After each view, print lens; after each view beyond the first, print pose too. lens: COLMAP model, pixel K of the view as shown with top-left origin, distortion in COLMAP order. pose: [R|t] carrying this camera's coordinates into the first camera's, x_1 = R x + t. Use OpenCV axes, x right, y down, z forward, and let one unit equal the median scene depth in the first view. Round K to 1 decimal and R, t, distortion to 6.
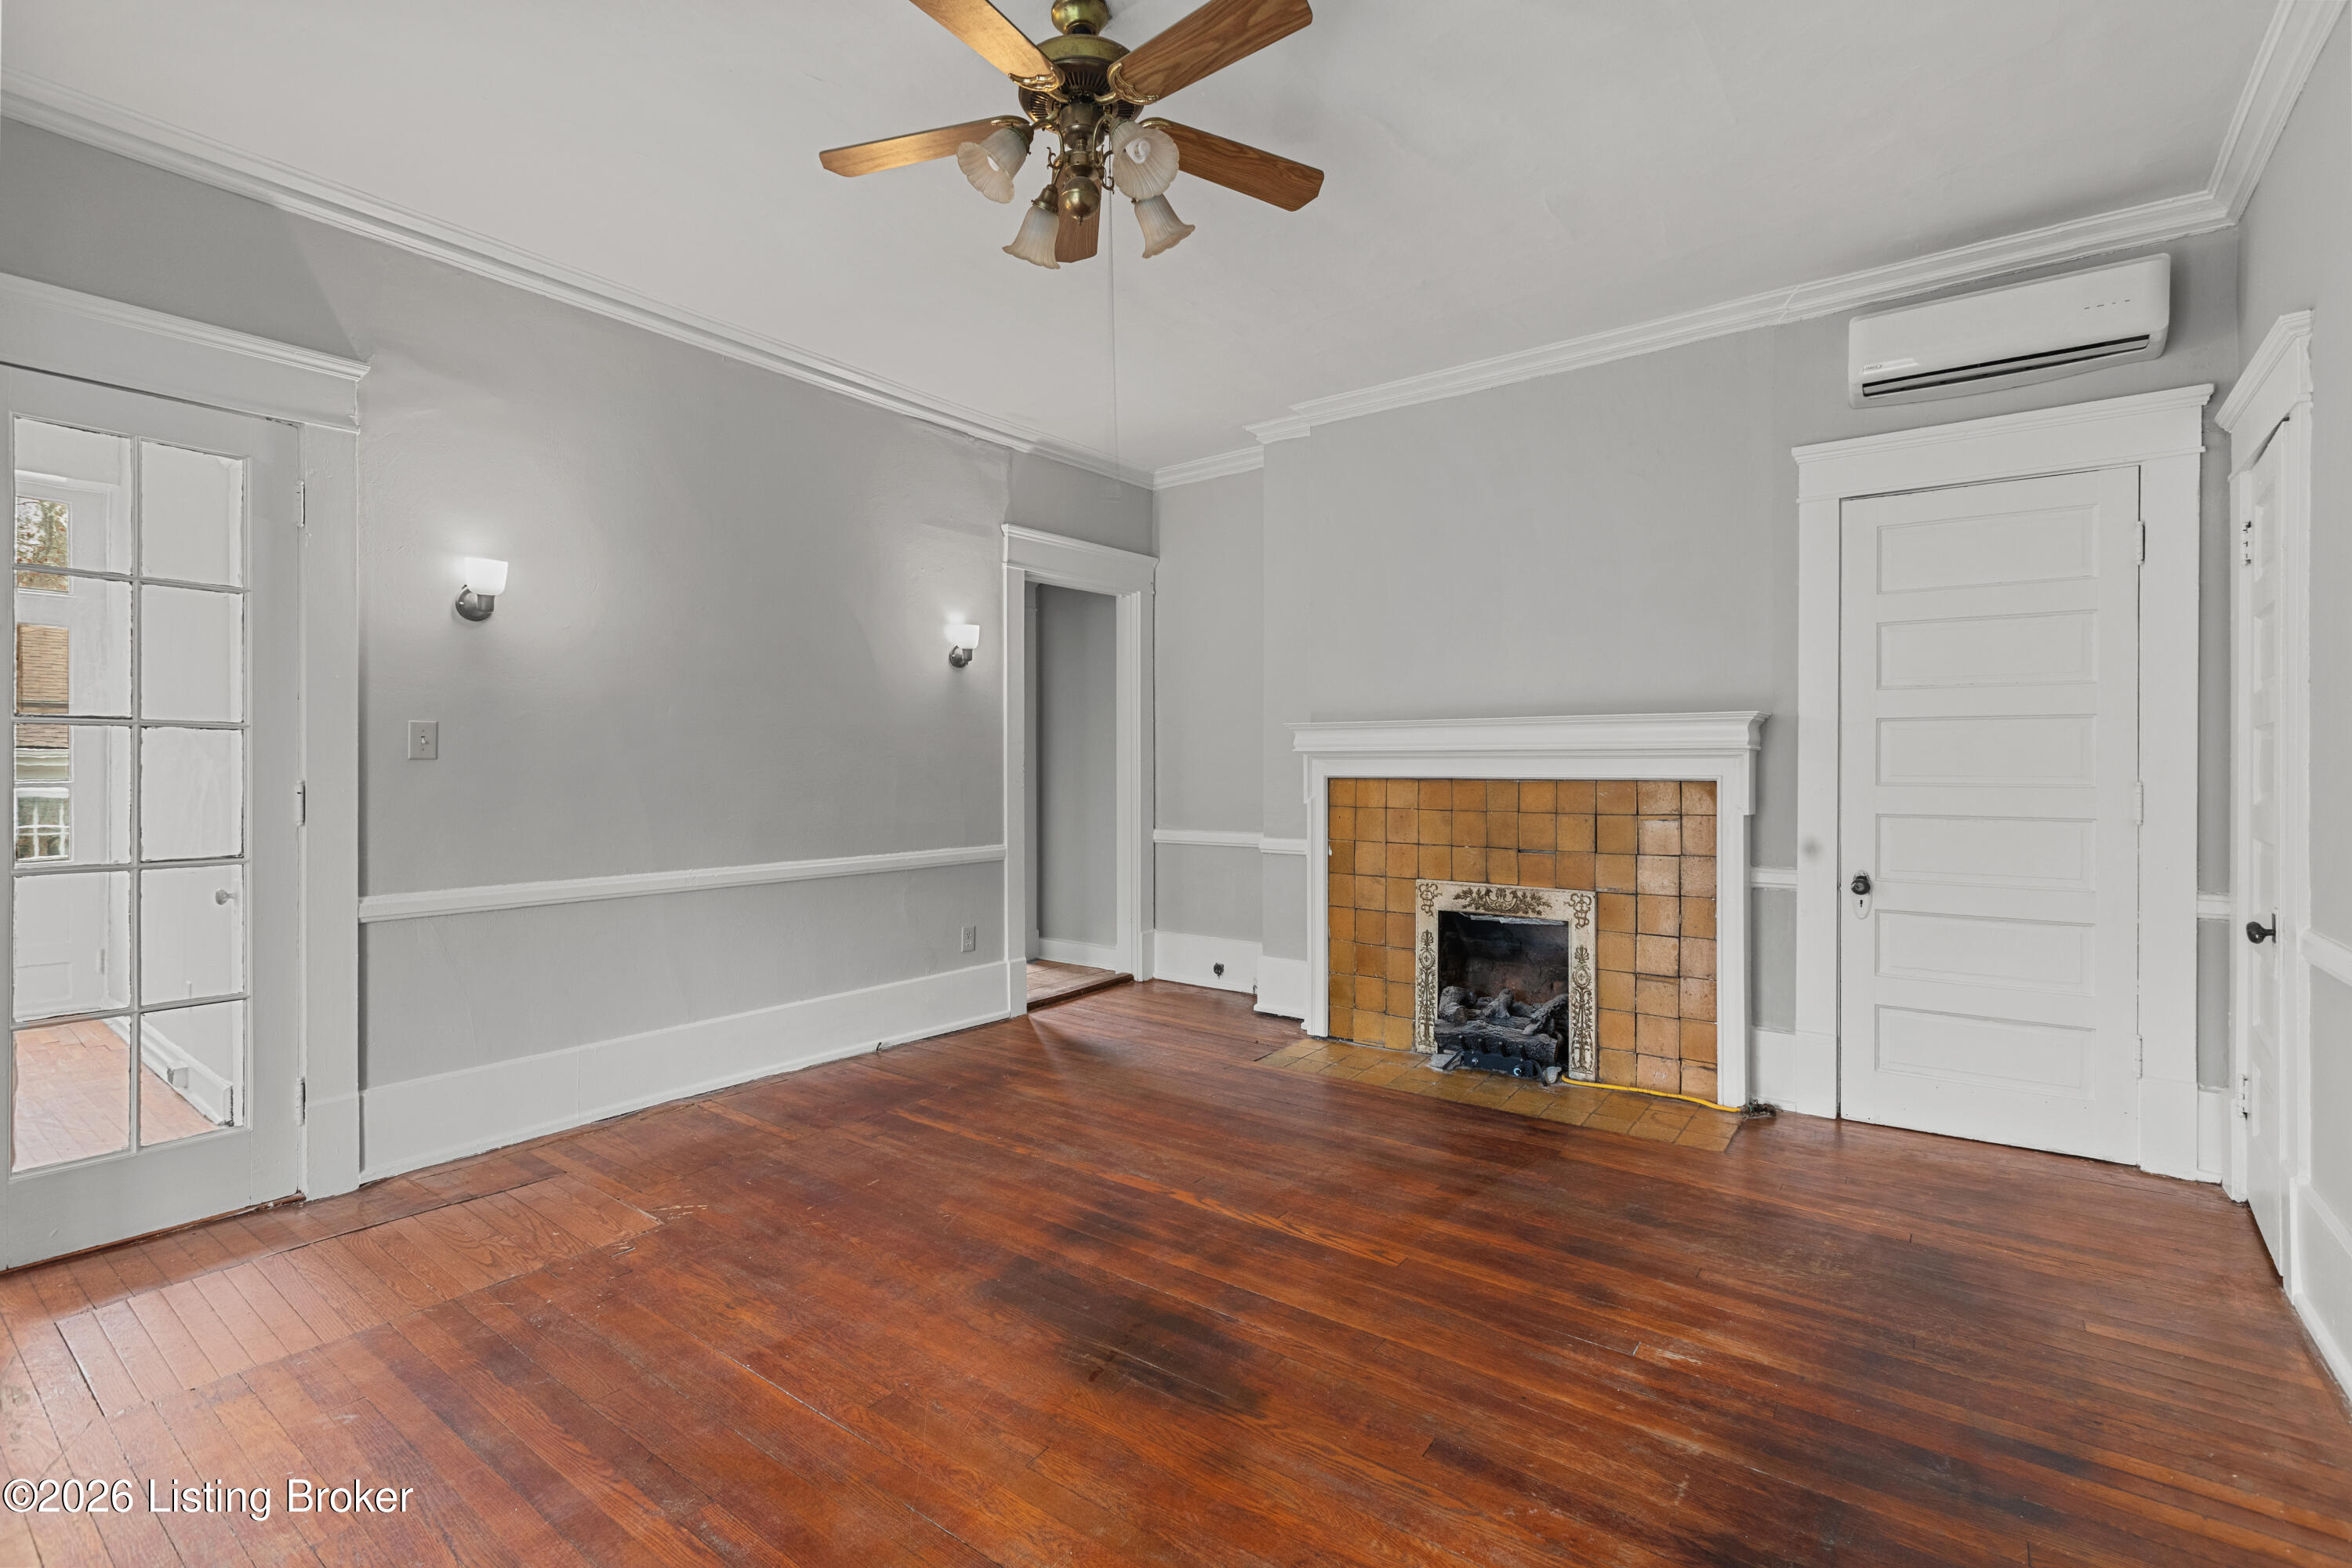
lens RADIAL K [[1057.7, 0, 1171.9], [0, 1057.7, 764.0], [0, 0, 1]] dist [-0.000561, -0.000001]
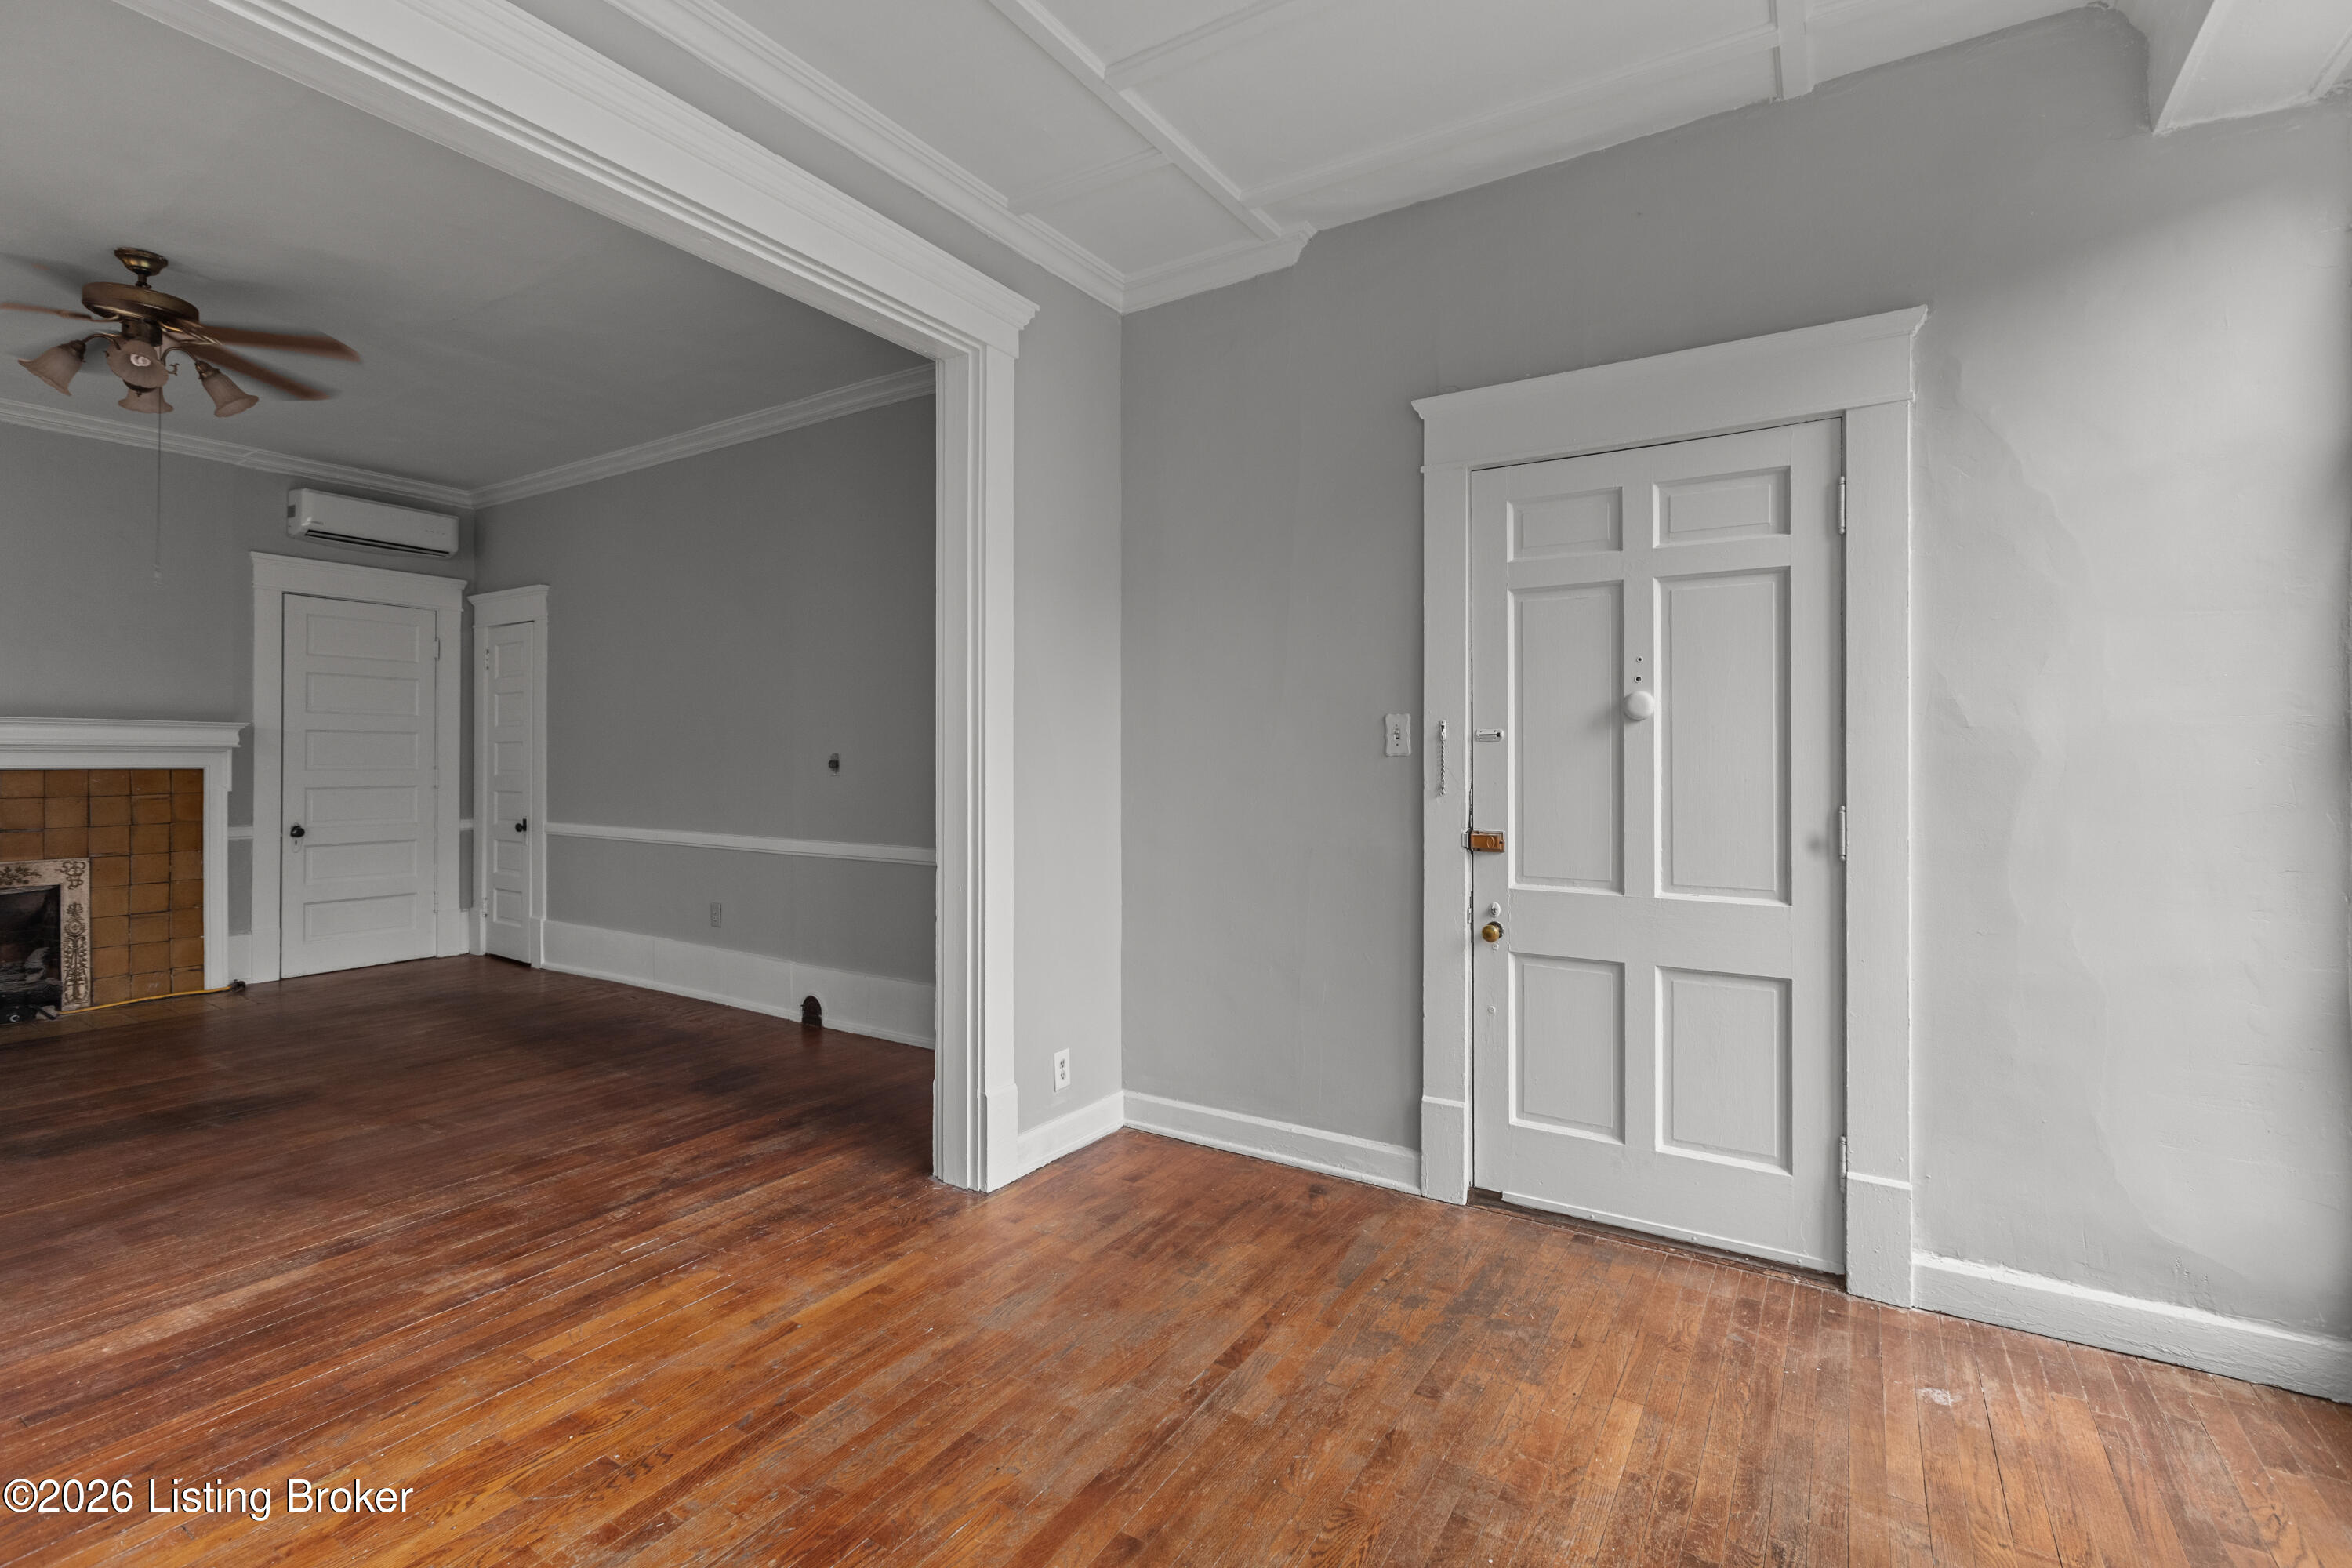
lens RADIAL K [[1057.7, 0, 1171.9], [0, 1057.7, 764.0], [0, 0, 1]] dist [-0.000561, -0.000001]
pose [[-0.082630, -0.003698, 0.996573, -0.973000], [-0.002003, 0.999992, 0.003544, 0.001179], [-0.996578, -0.001704, -0.082637, -0.190641]]
